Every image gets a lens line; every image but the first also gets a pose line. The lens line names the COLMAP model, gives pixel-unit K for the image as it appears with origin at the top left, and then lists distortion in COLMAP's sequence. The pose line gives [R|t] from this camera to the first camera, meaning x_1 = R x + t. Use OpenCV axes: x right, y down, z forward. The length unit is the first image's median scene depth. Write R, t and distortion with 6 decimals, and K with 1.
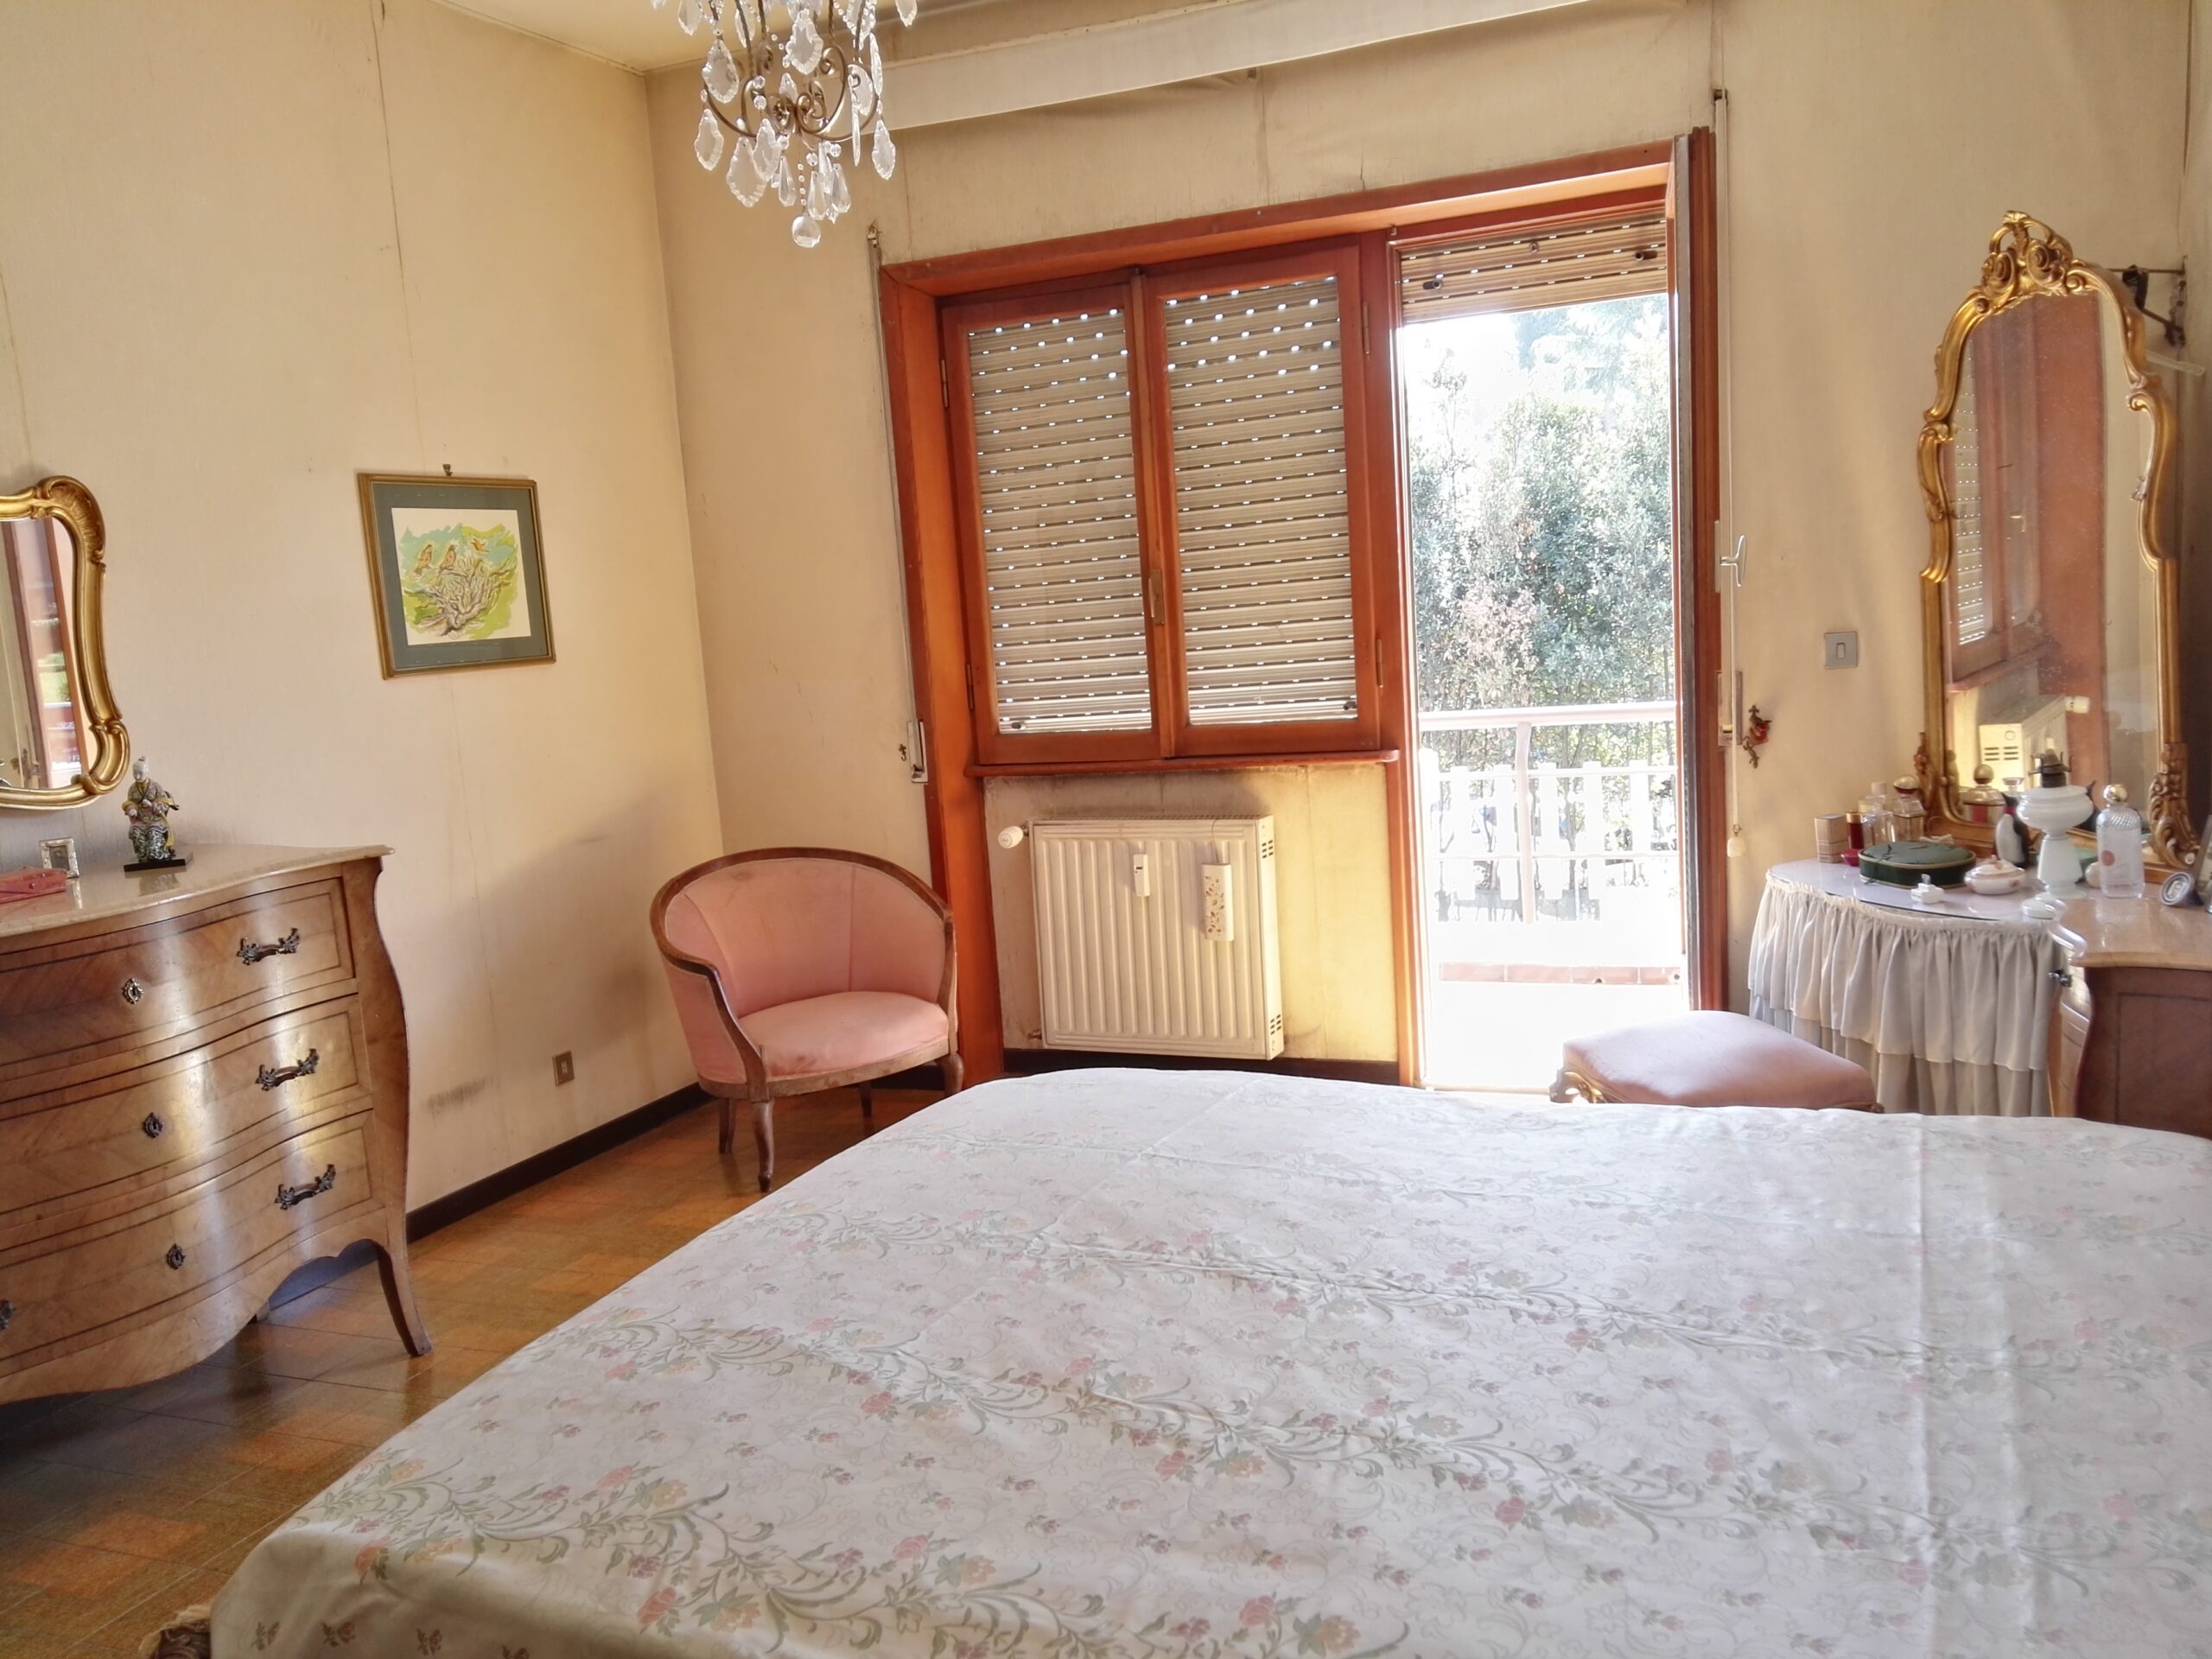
lens RADIAL K [[1798.1, 0, 1195.1], [0, 1798.1, 820.0], [0, 0, 1]] dist [0.088531, -0.160467]
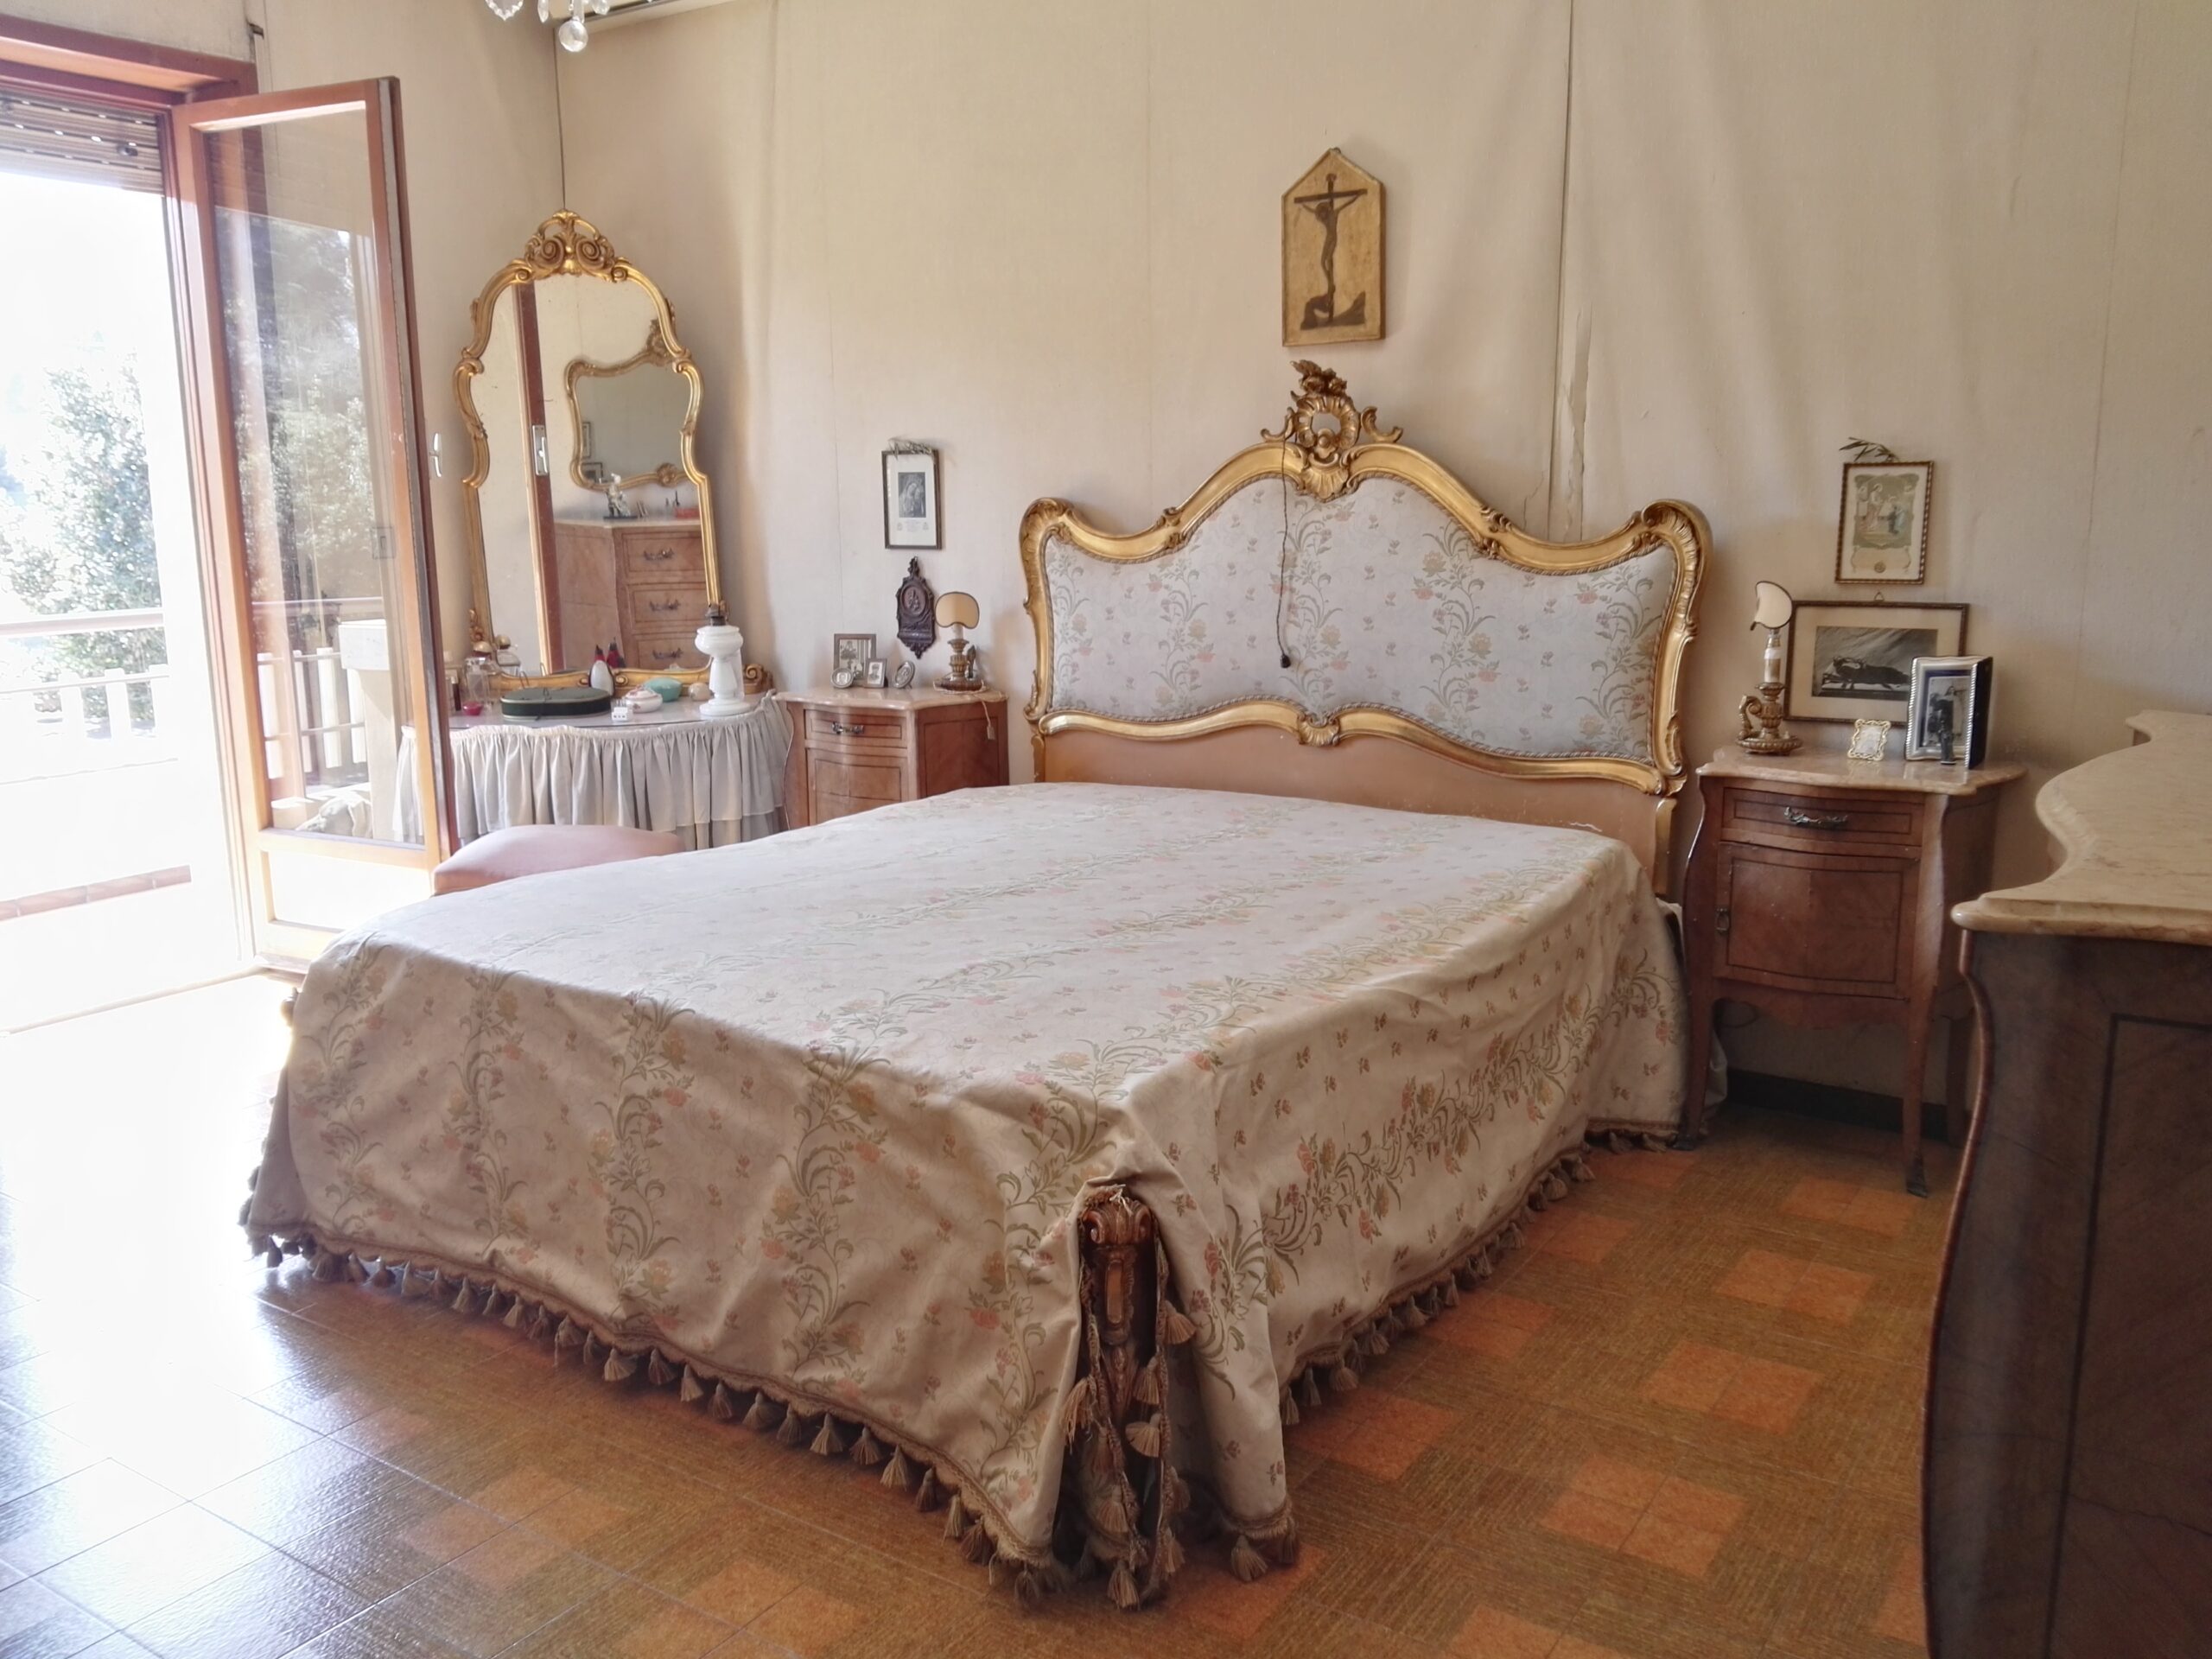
lens RADIAL K [[1811.3, 0, 1125.1], [0, 1811.3, 830.5], [0, 0, 1]] dist [0.083049, -0.180914]
pose [[0.191433, -0.113409, 0.974932, -1.469222], [0.117104, 0.988846, 0.092034, 0.080639], [-0.974495, 0.096550, 0.202578, 0.623749]]
